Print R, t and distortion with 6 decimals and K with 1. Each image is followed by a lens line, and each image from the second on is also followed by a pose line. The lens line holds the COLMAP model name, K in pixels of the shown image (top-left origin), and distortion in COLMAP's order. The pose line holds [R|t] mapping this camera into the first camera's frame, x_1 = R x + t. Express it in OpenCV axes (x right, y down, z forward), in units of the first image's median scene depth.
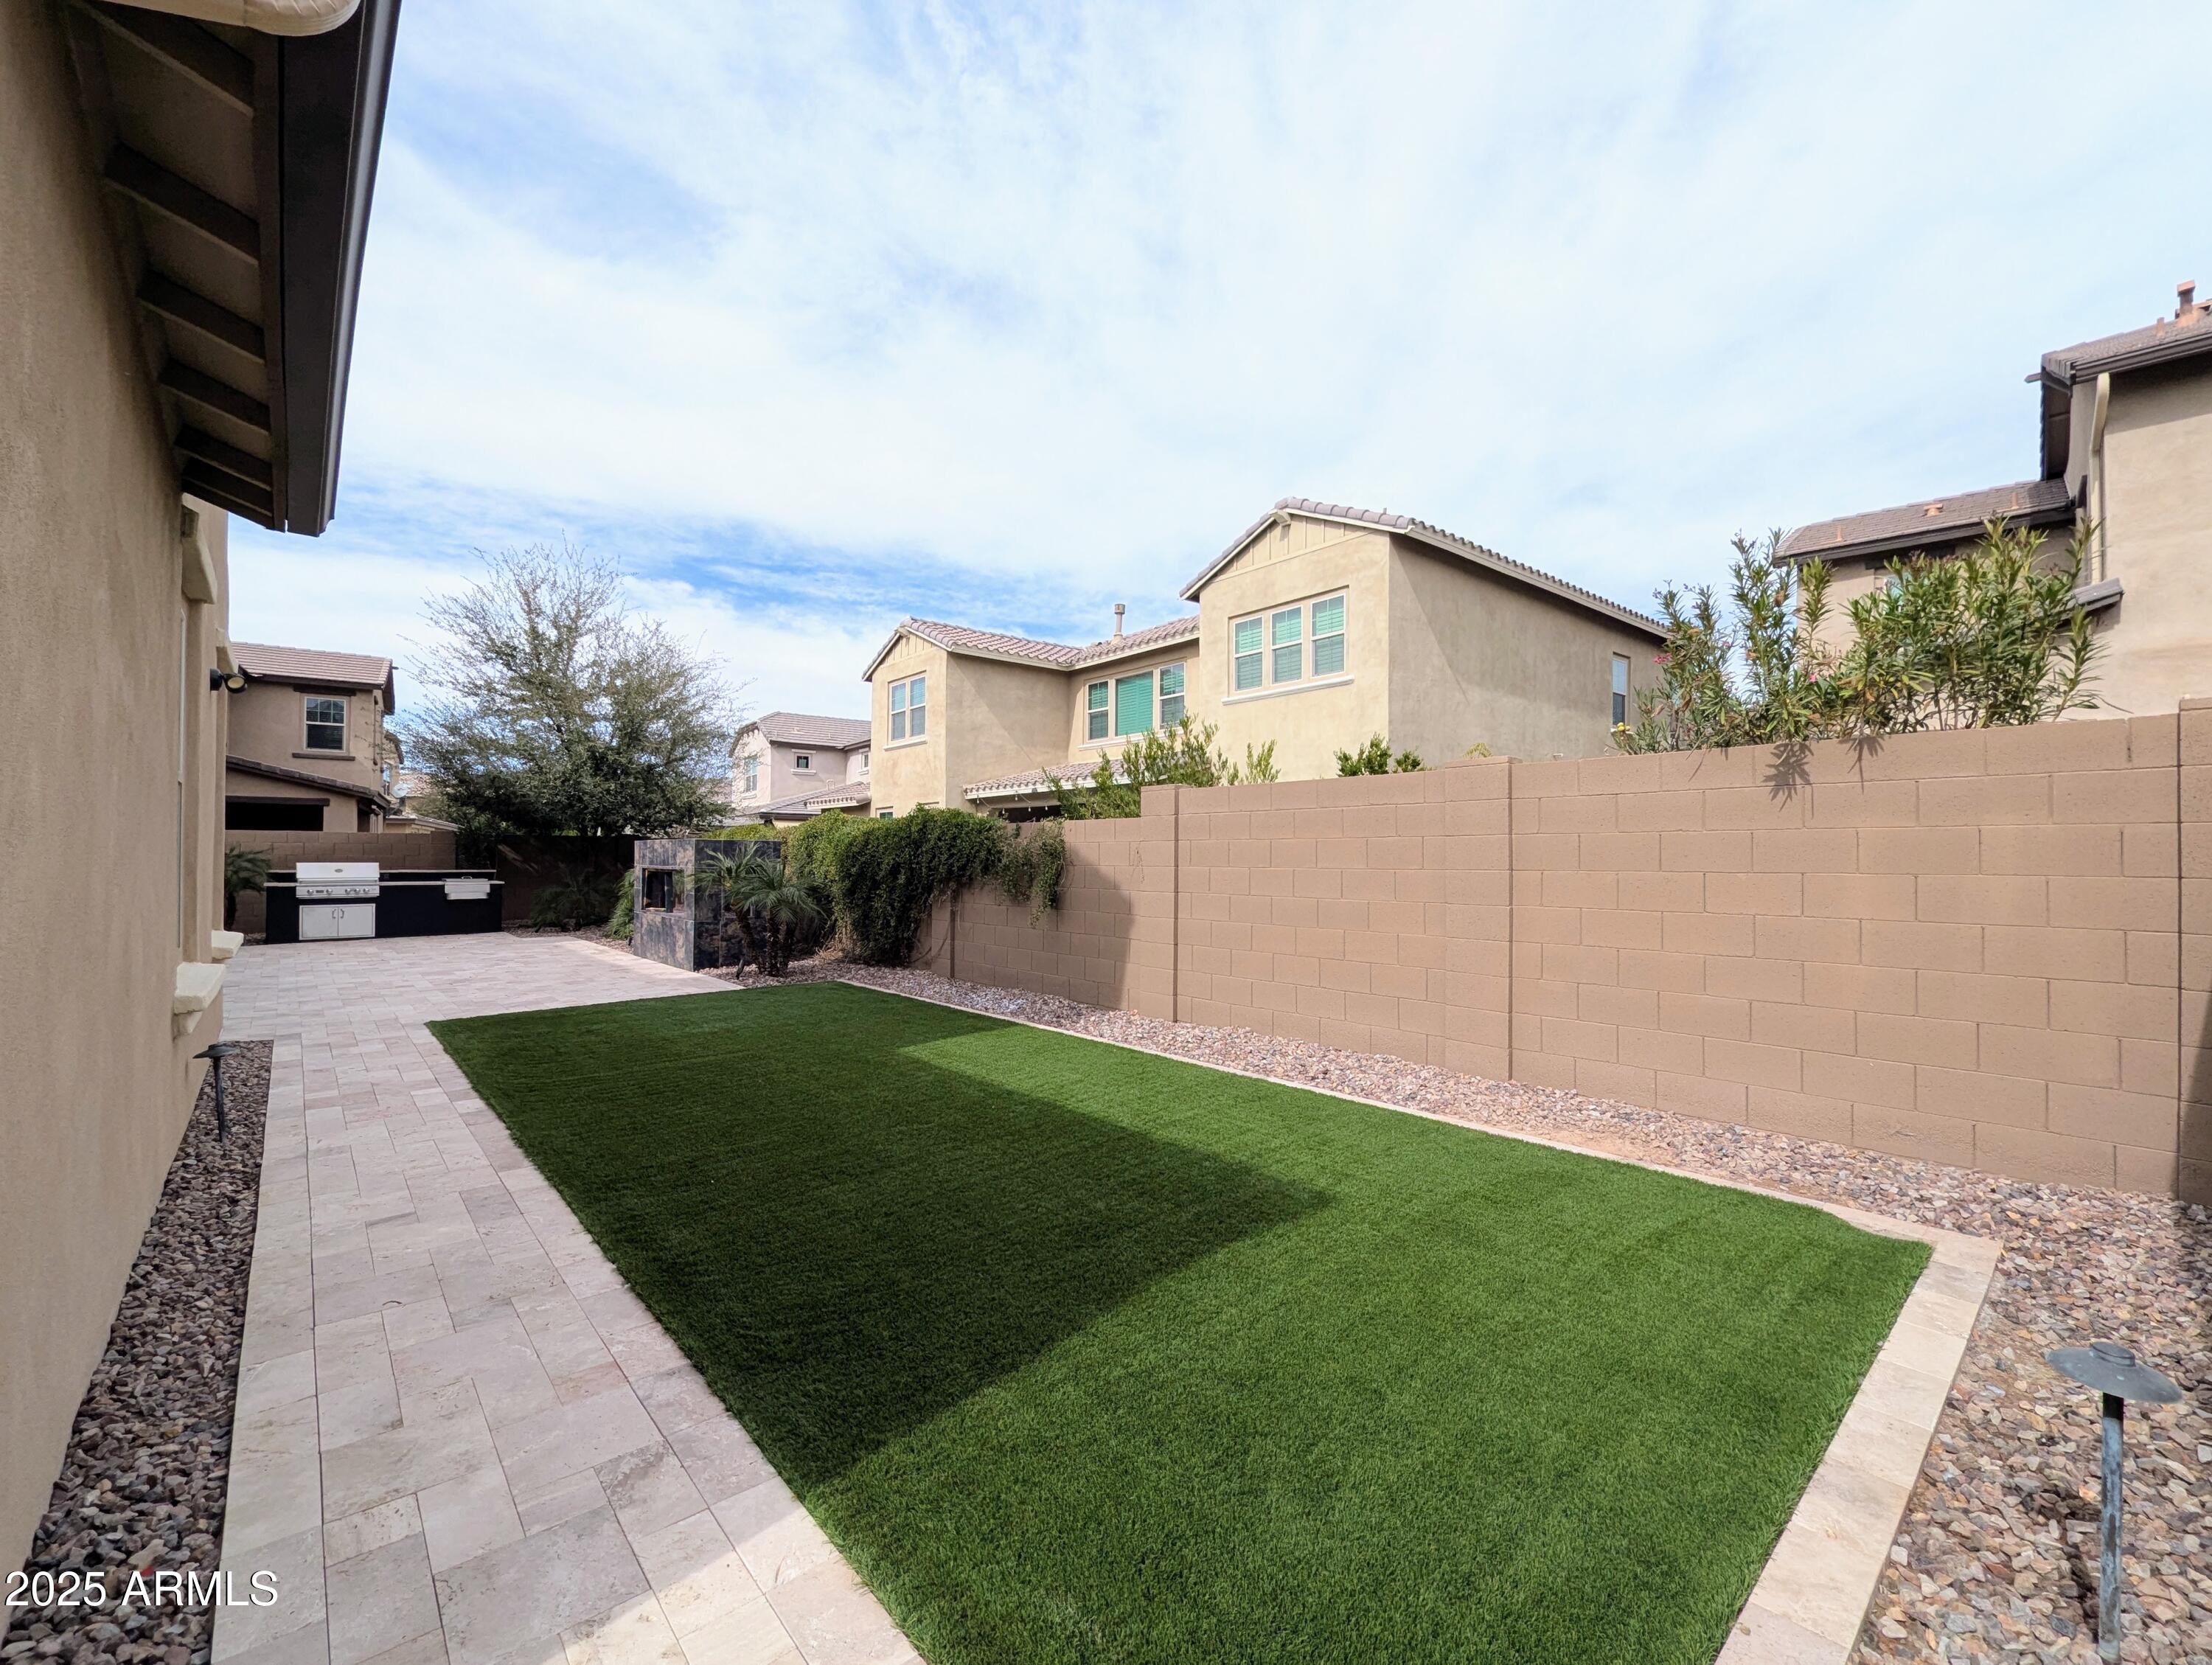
lens RADIAL K [[921.3, 0, 1105.9], [0, 921.3, 845.6], [0, 0, 1]] dist [-0.001355, 0.000059]
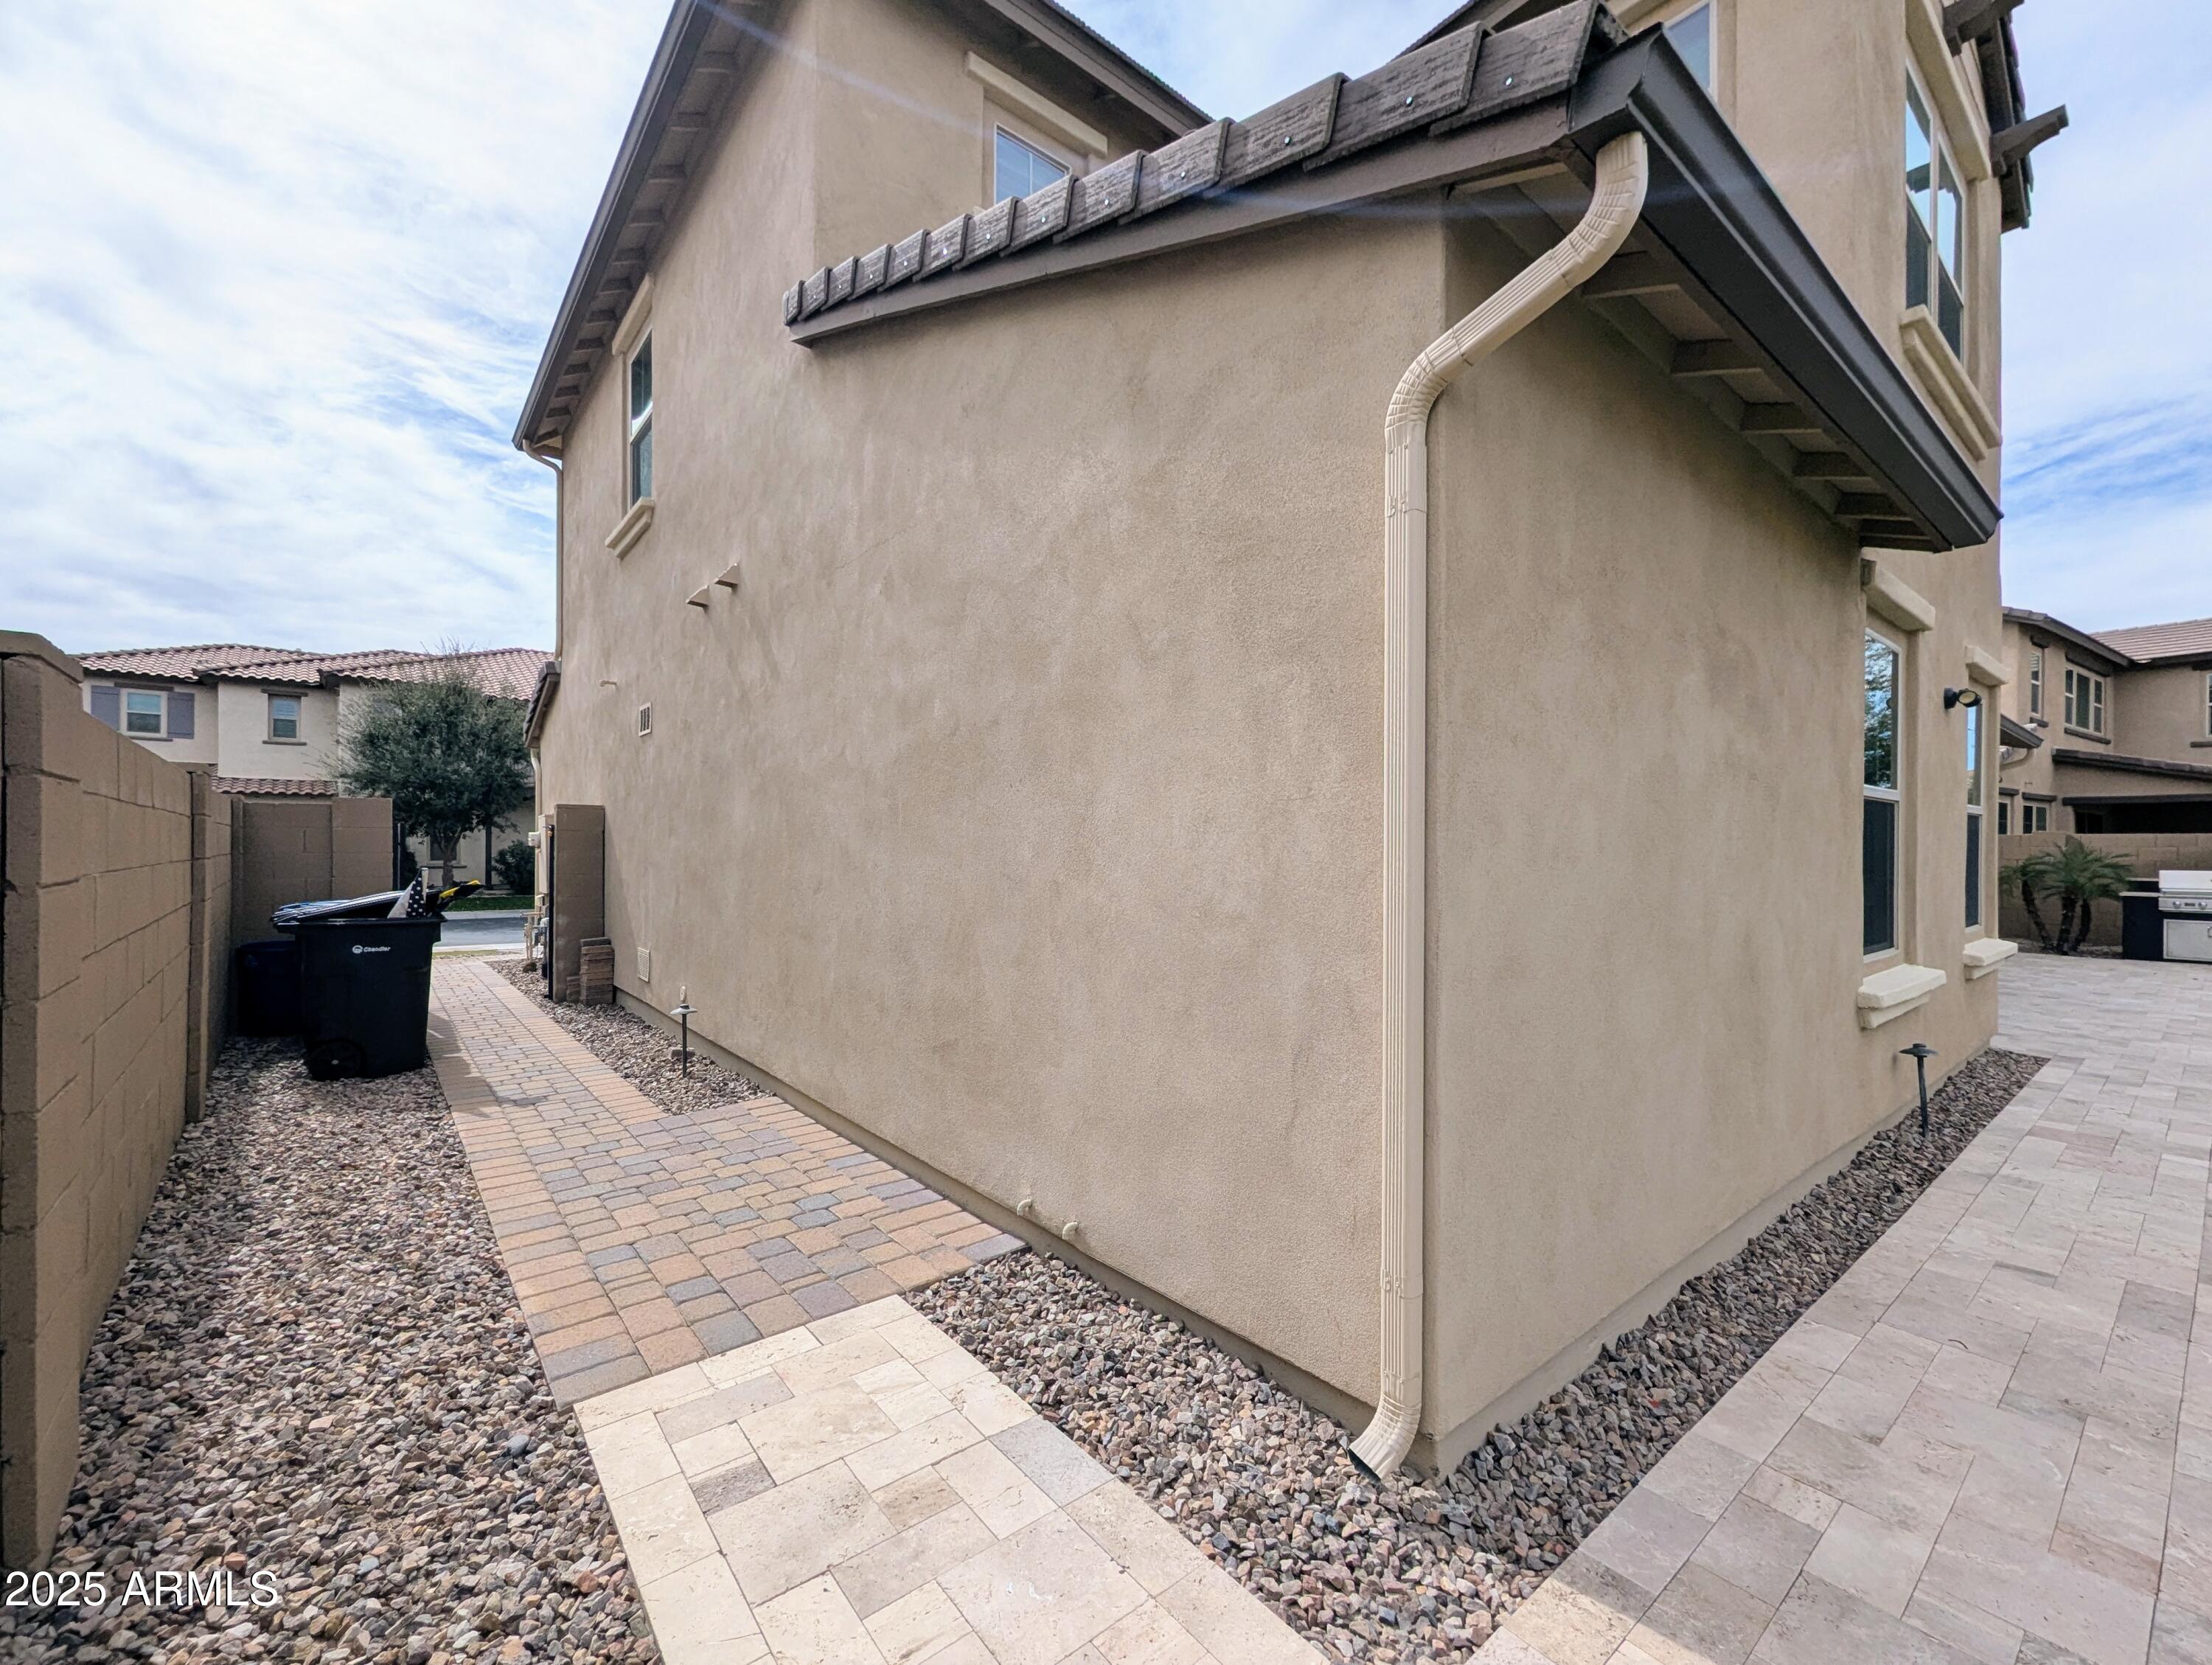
lens RADIAL K [[921.3, 0, 1105.9], [0, 921.3, 845.6], [0, 0, 1]] dist [-0.001355, 0.000059]
pose [[-0.041941, -0.004358, -0.999111, 0.141464], [0.002541, 0.999987, -0.004469, -0.012055], [0.999117, -0.002727, -0.041930, 0.100251]]
